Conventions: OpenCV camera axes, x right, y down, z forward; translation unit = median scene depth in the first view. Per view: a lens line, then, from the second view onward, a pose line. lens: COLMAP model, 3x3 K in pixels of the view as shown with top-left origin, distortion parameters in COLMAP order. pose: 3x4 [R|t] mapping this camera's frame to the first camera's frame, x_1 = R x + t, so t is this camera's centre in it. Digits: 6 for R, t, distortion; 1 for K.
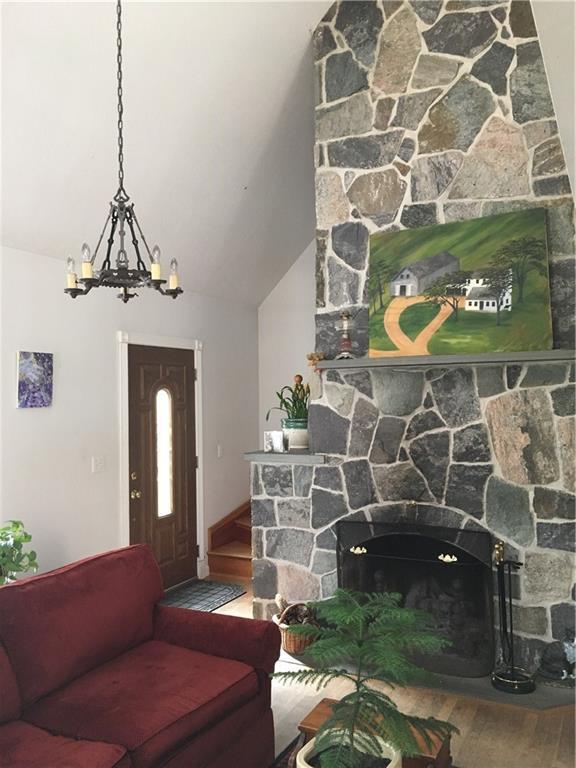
lens RADIAL K [[645.4, 0, 287.8], [0, 645.4, 383.0], [0, 0, 1]] dist [0.046103, -0.010882]
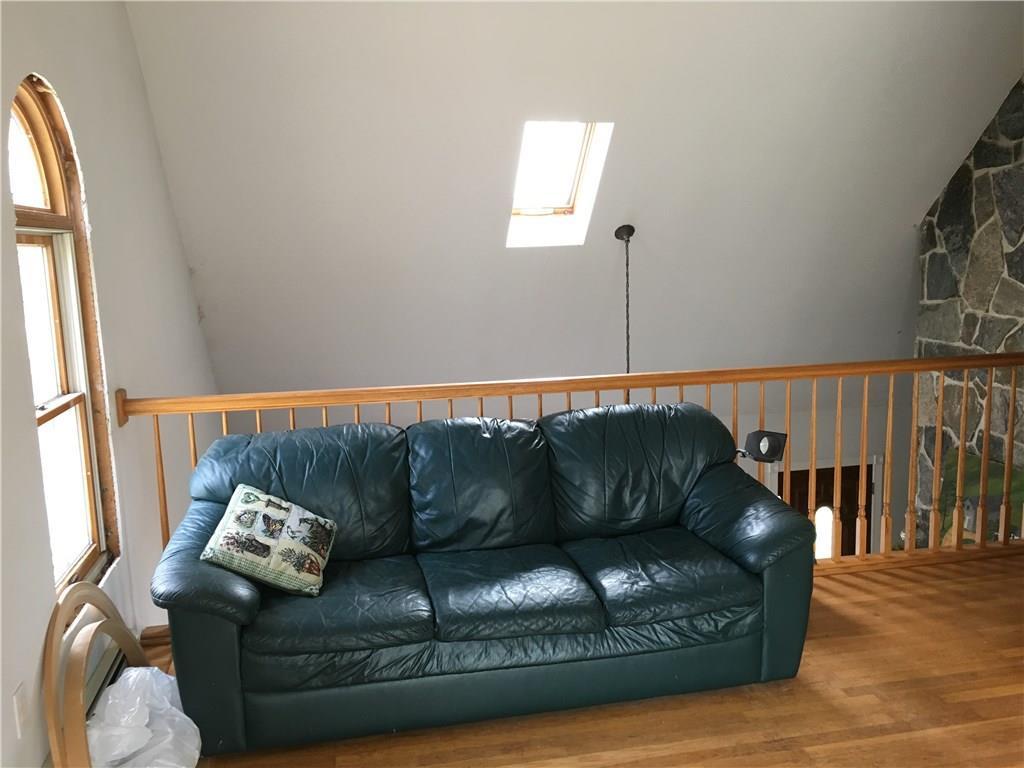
lens RADIAL K [[860.5, 0, 512.4], [0, 860.5, 385.9], [0, 0, 1]] dist [0.046103, -0.010882]
pose [[0.611409, 0.111675, -0.783395, 0.742454], [0.052203, 0.982143, 0.180749, -0.592572], [0.789591, -0.151407, 0.594661, -0.301146]]
